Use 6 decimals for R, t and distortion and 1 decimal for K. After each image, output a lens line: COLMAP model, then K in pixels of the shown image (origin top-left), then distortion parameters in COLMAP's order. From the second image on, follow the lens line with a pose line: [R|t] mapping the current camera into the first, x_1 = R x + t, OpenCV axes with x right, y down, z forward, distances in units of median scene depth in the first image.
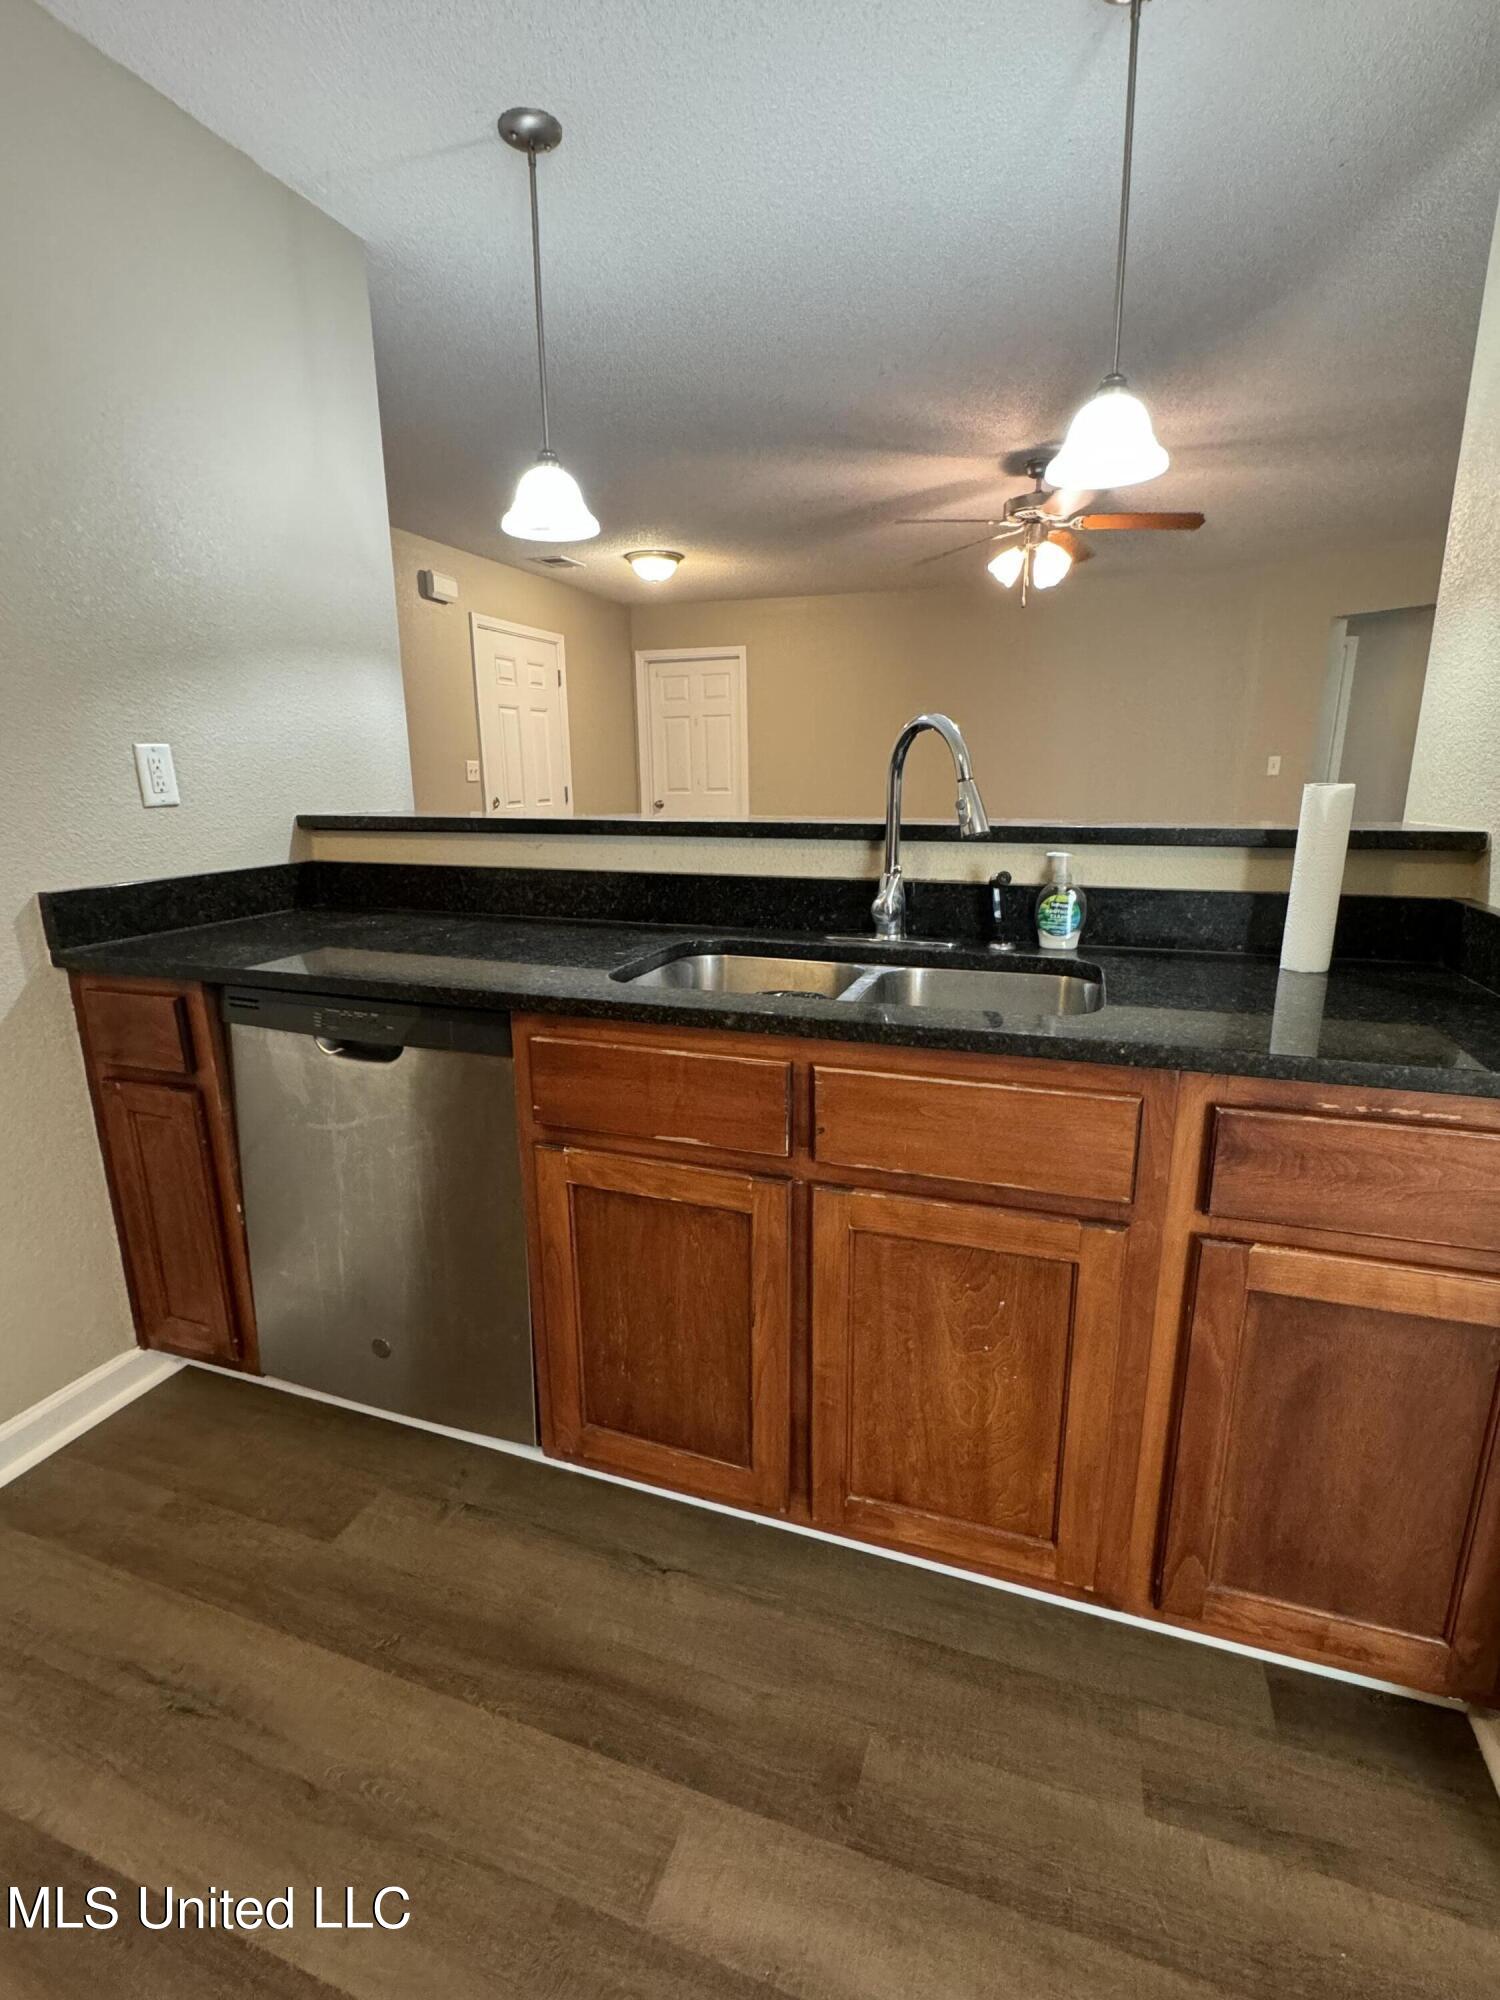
lens RADIAL K [[928.4, 0, 750.0], [0, 928.4, 1000.0], [0, 0, 1]] dist [-0.003619, 0.000106]
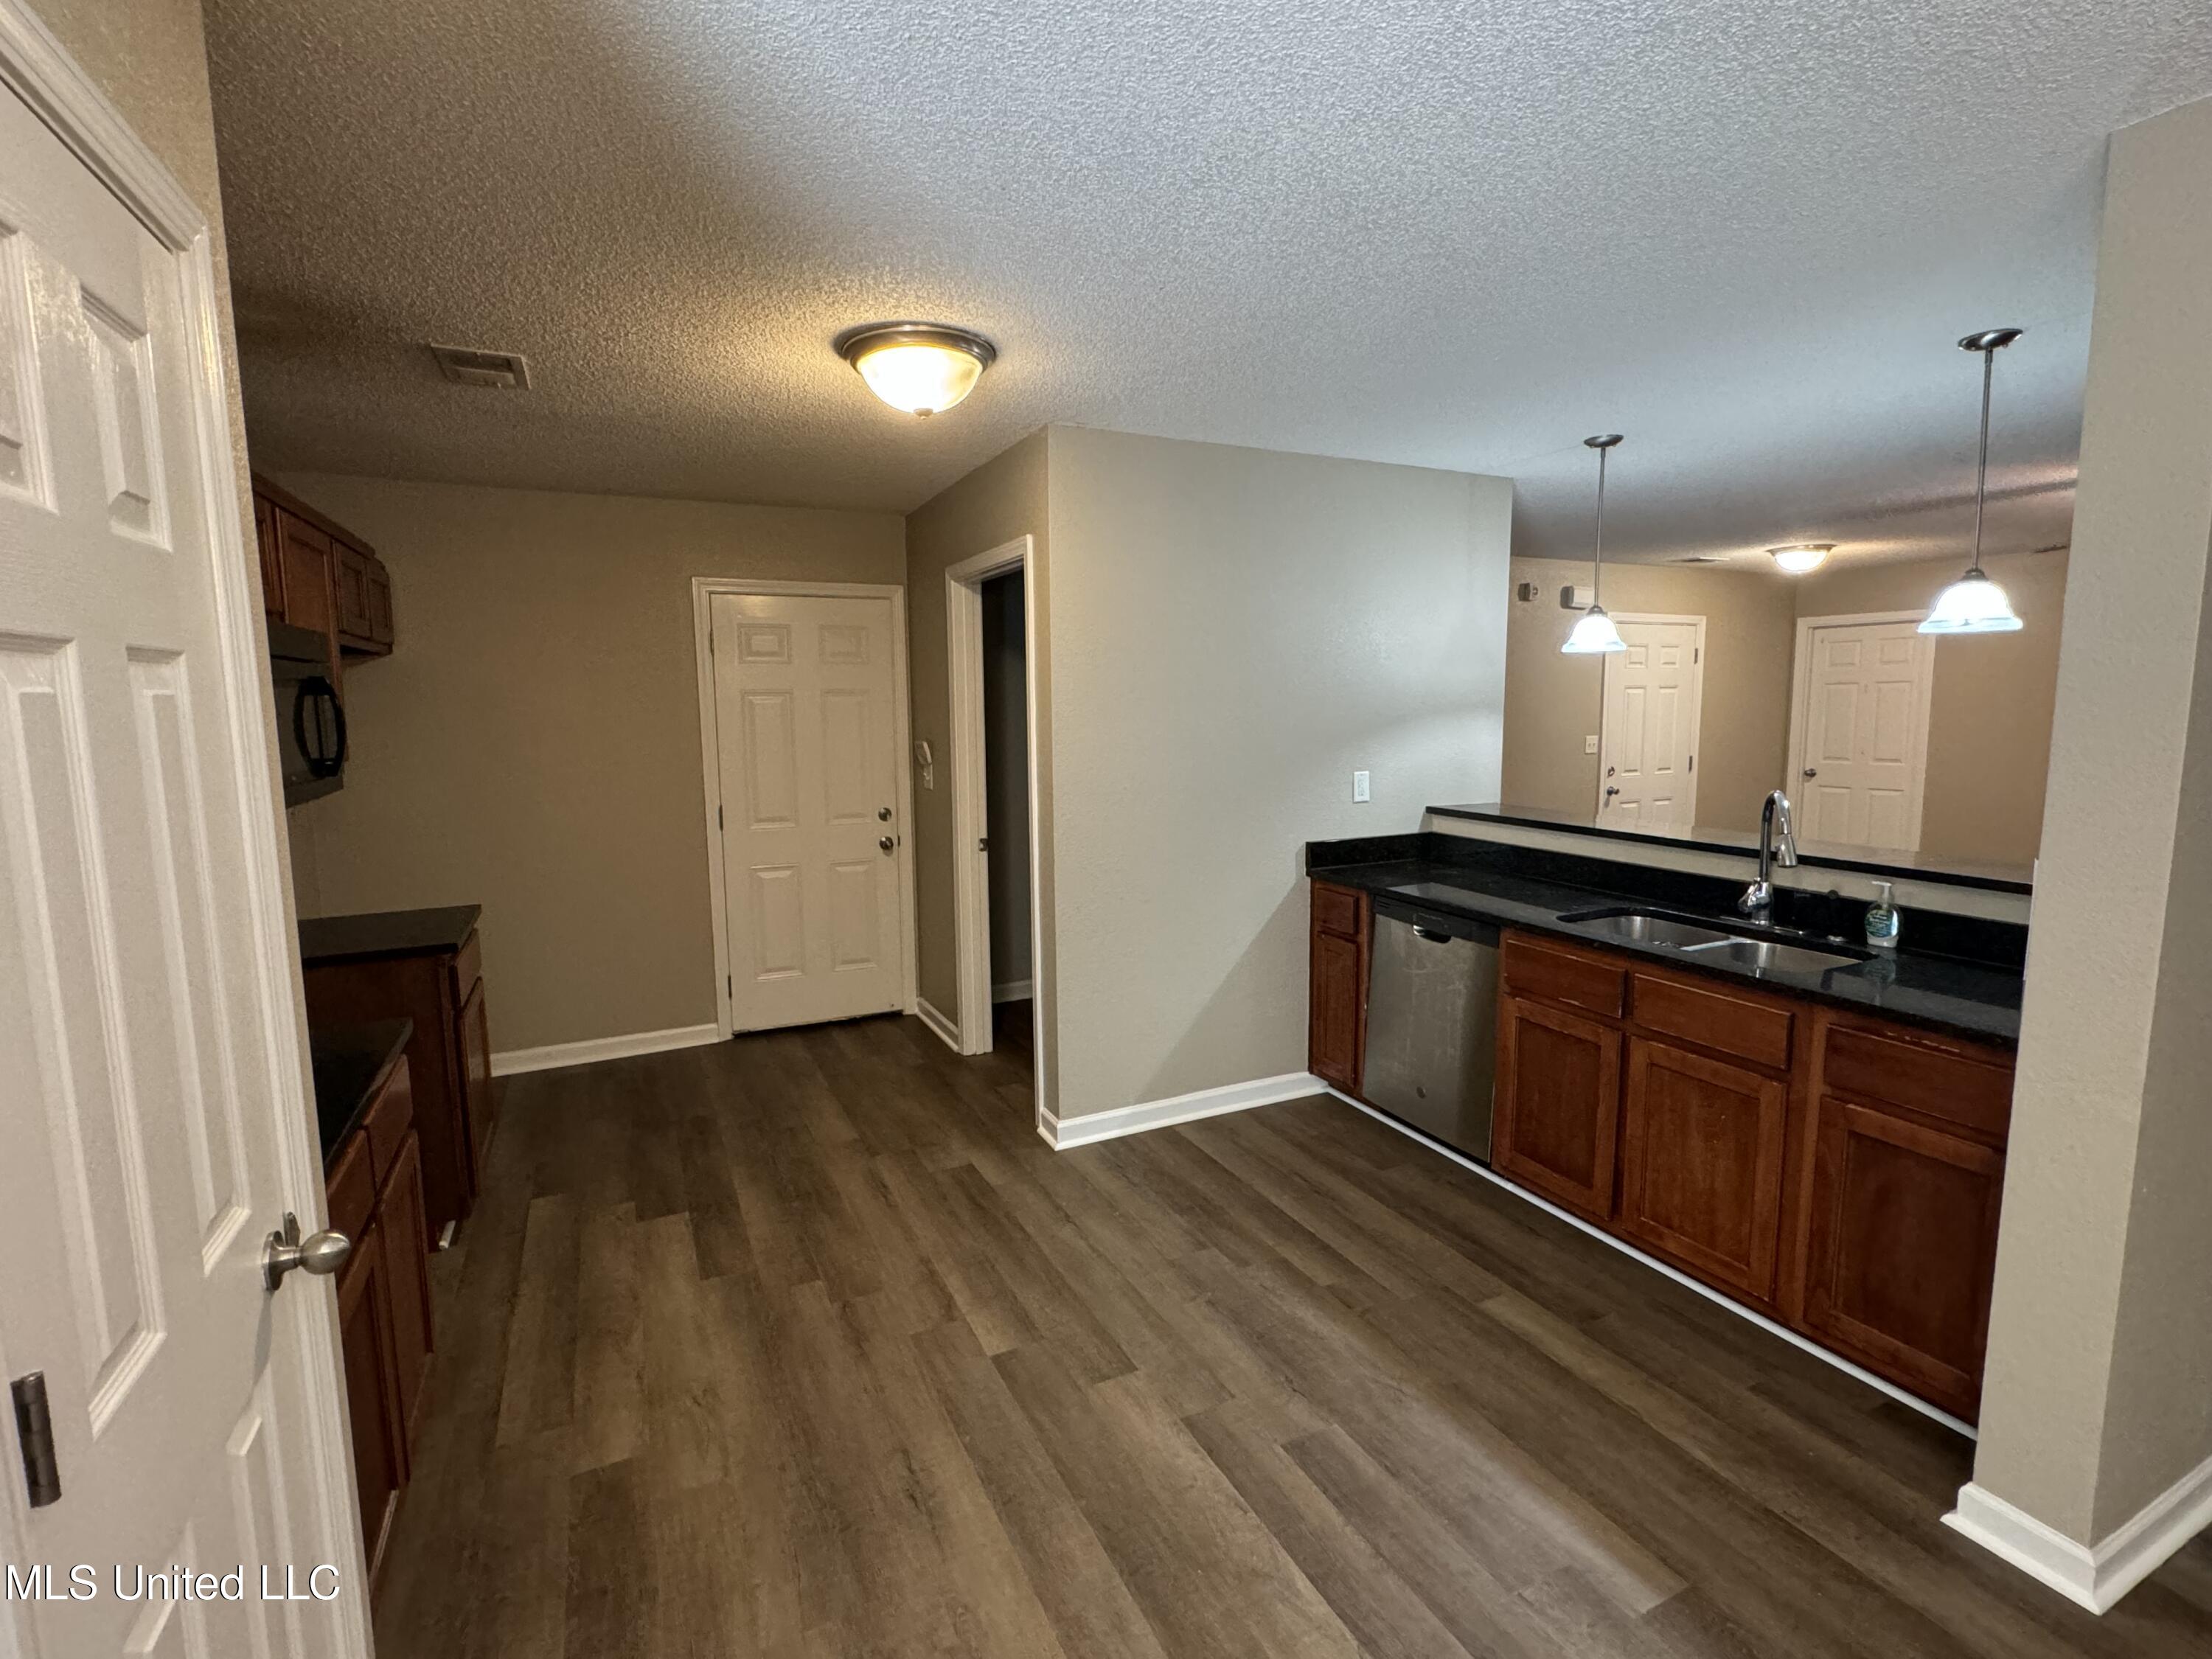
lens RADIAL K [[1026.9, 0, 1106.0], [0, 1026.9, 829.5], [0, 0, 1]] dist [-0.003619, 0.000106]
pose [[0.712654, 0.089747, -0.695752, 0.650714], [-0.165316, 0.985336, -0.042231, 0.040901], [0.681759, 0.145115, 0.717040, -1.199193]]
